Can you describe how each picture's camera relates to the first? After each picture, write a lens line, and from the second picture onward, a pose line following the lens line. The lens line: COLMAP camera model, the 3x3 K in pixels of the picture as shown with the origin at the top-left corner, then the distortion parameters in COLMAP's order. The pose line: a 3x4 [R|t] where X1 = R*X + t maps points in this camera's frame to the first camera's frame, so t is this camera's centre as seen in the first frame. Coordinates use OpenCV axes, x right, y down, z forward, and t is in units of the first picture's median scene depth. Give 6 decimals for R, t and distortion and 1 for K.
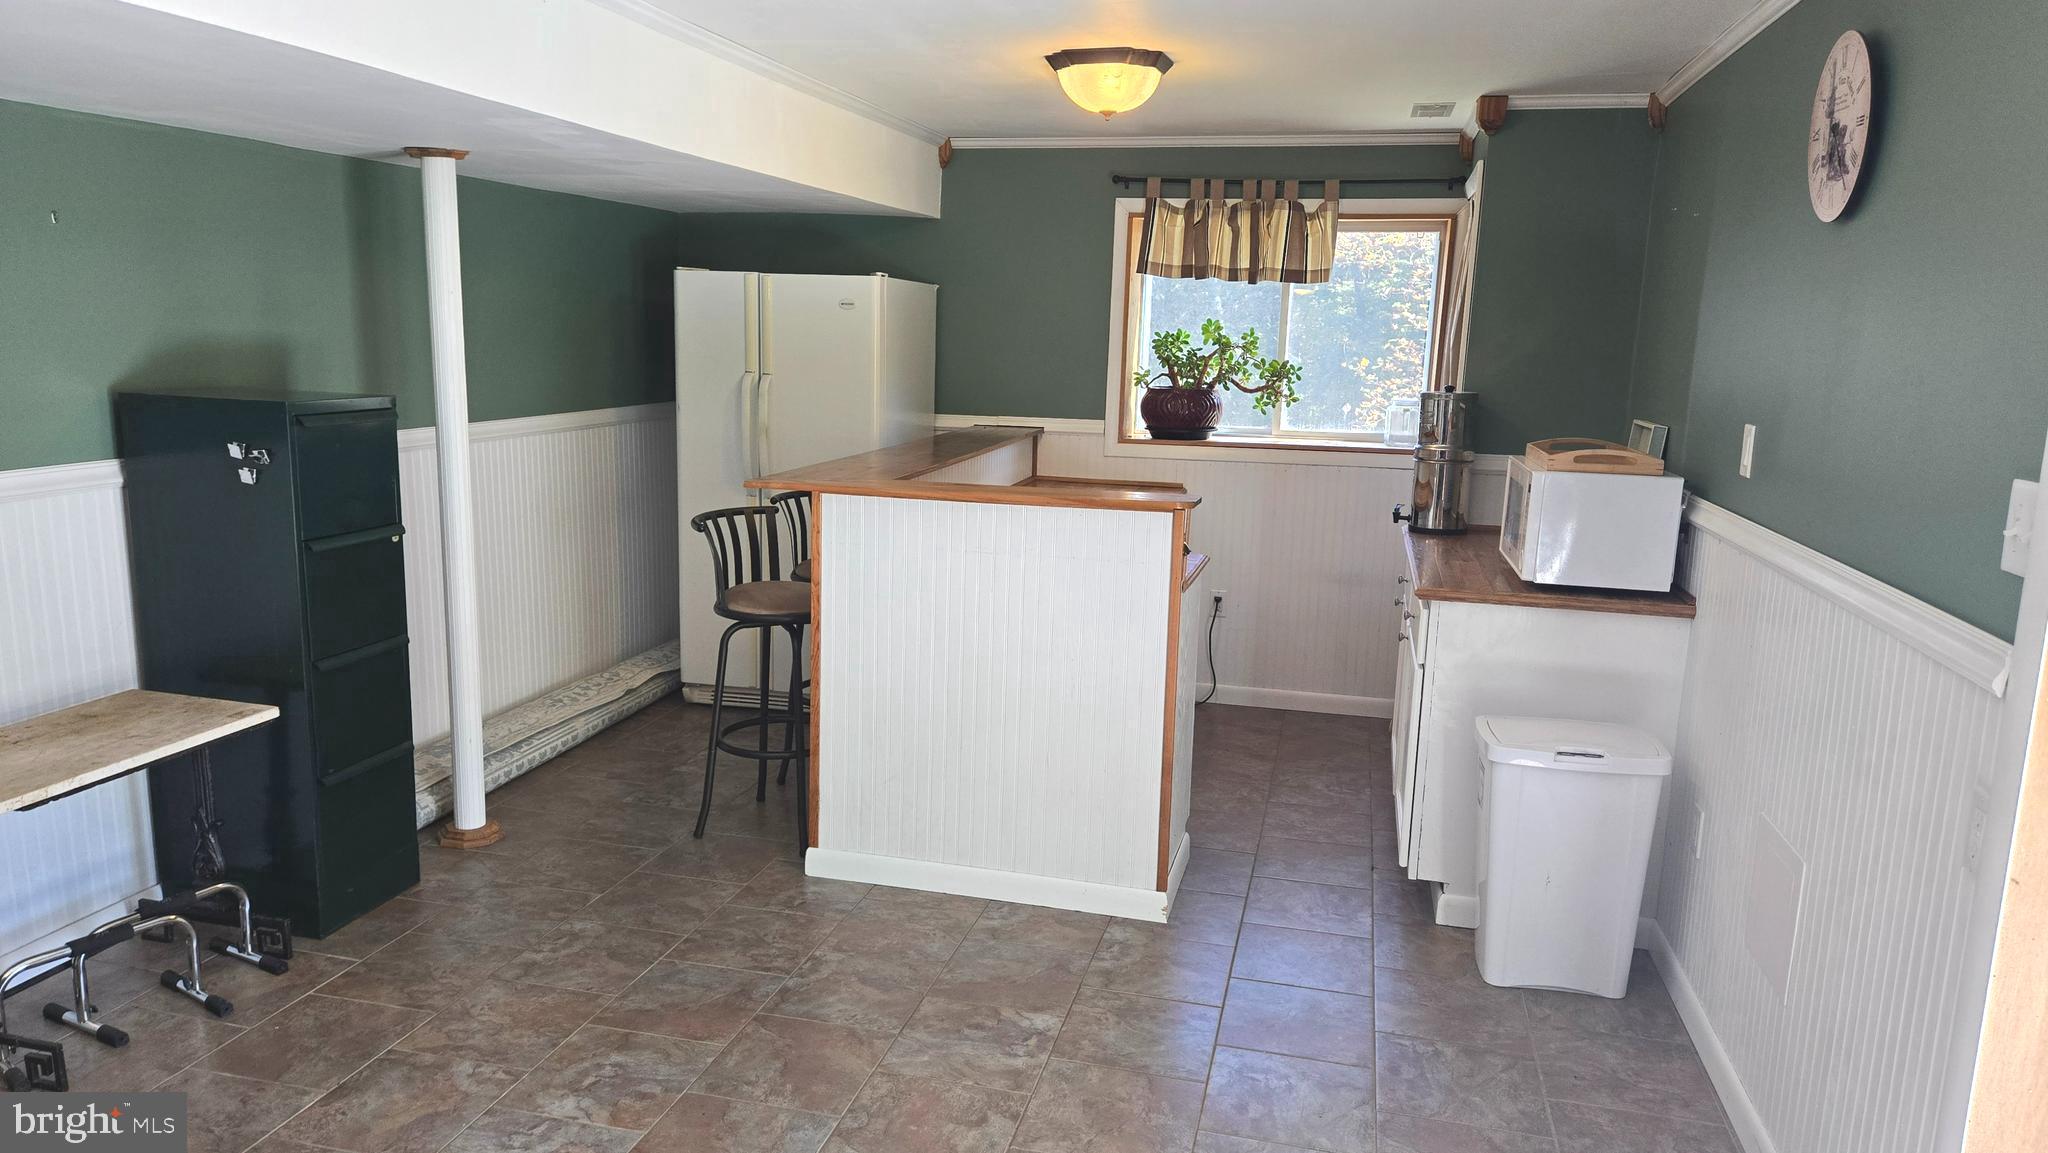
lens RADIAL K [[1374.3, 0, 1024.0], [0, 1374.3, 576.5], [0, 0, 1]] dist [0.091135, -0.080845]
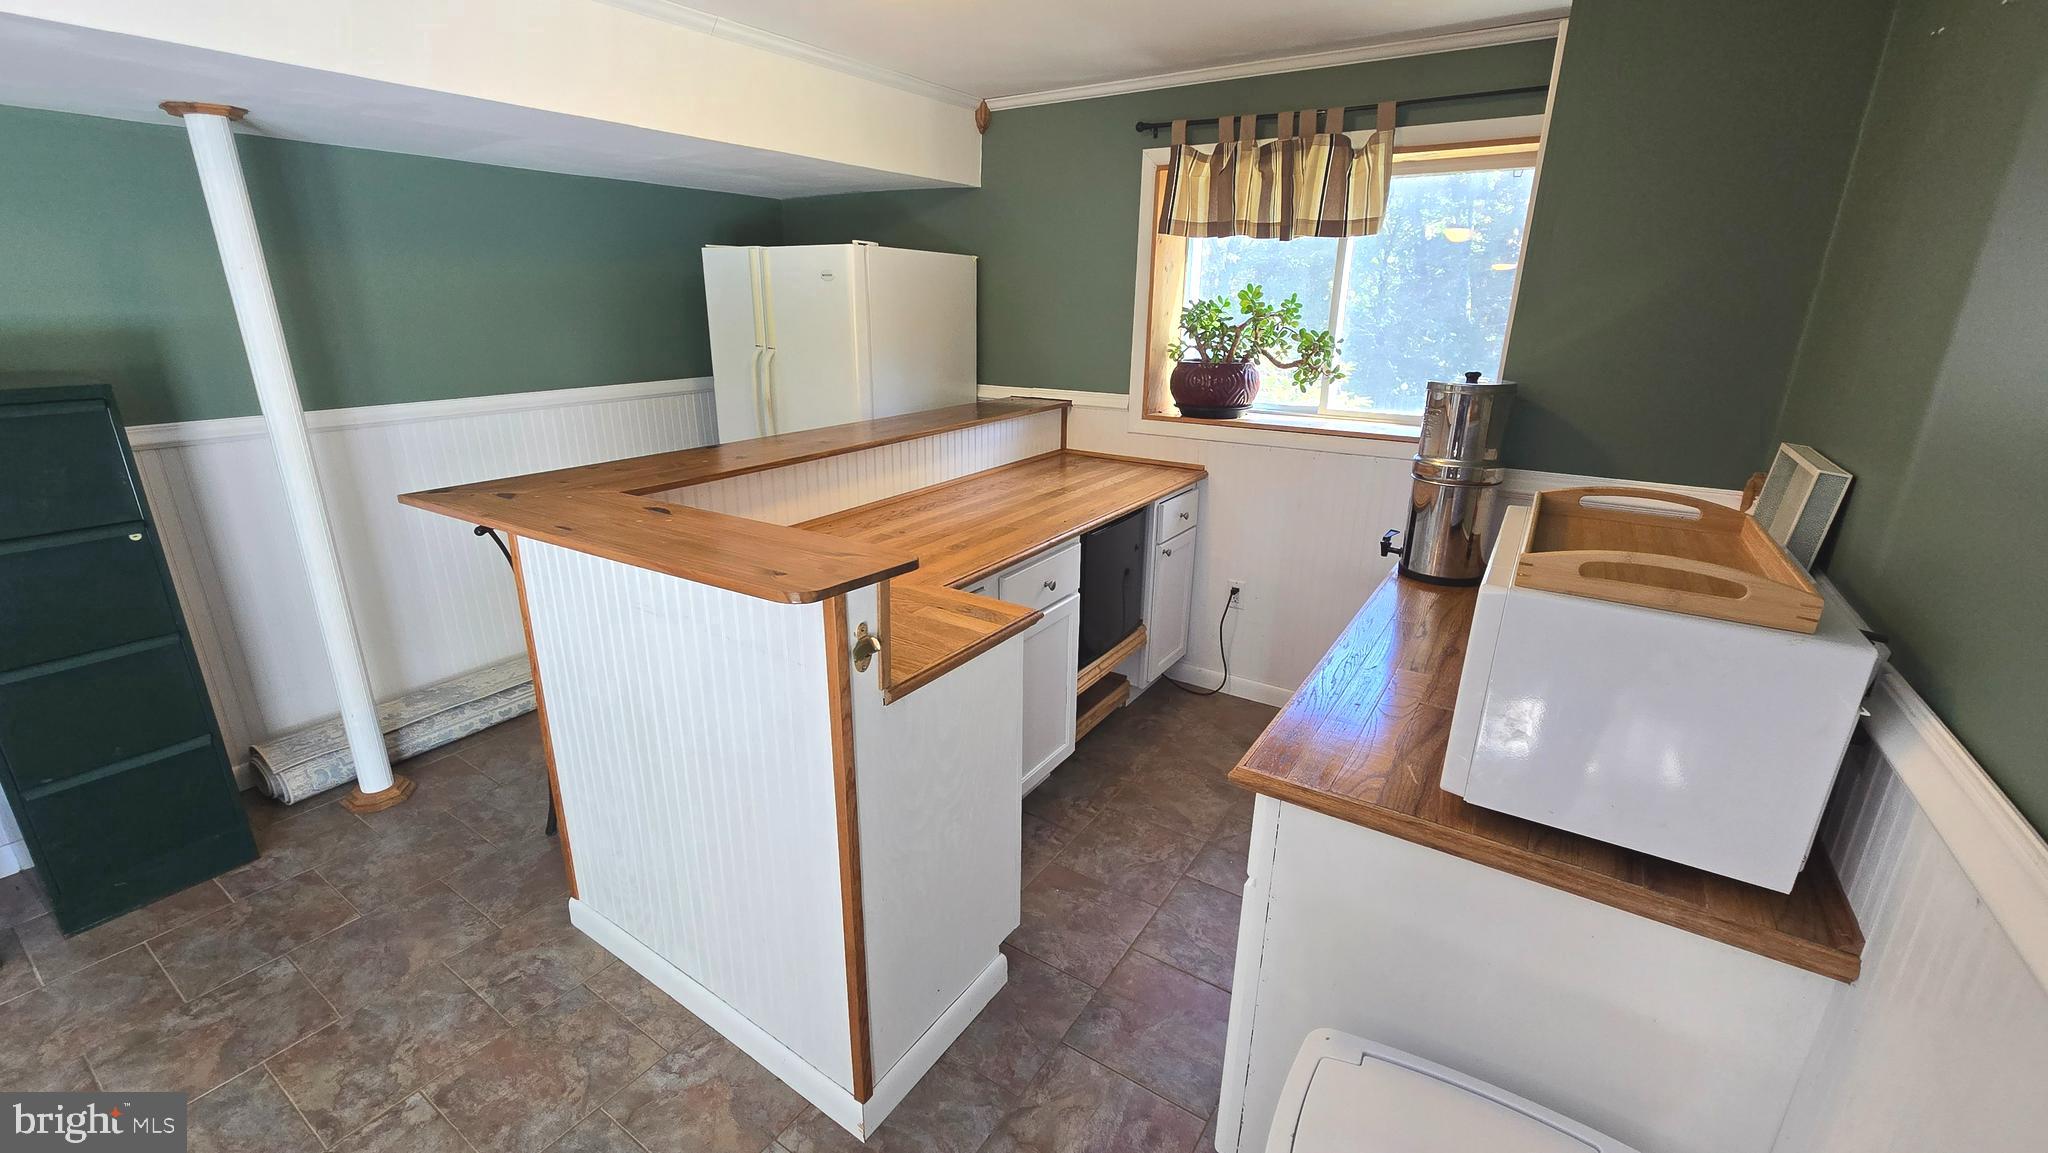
lens RADIAL K [[841.4, 0, 1023.7], [0, 841.4, 565.6], [0, 0, 1]] dist [0.000124, 0.000160]
pose [[0.943143, 0.084225, -0.321539, 0.197233], [-0.045170, 0.990866, 0.127057, -0.070083], [0.329303, -0.105309, 0.938333, 0.432584]]
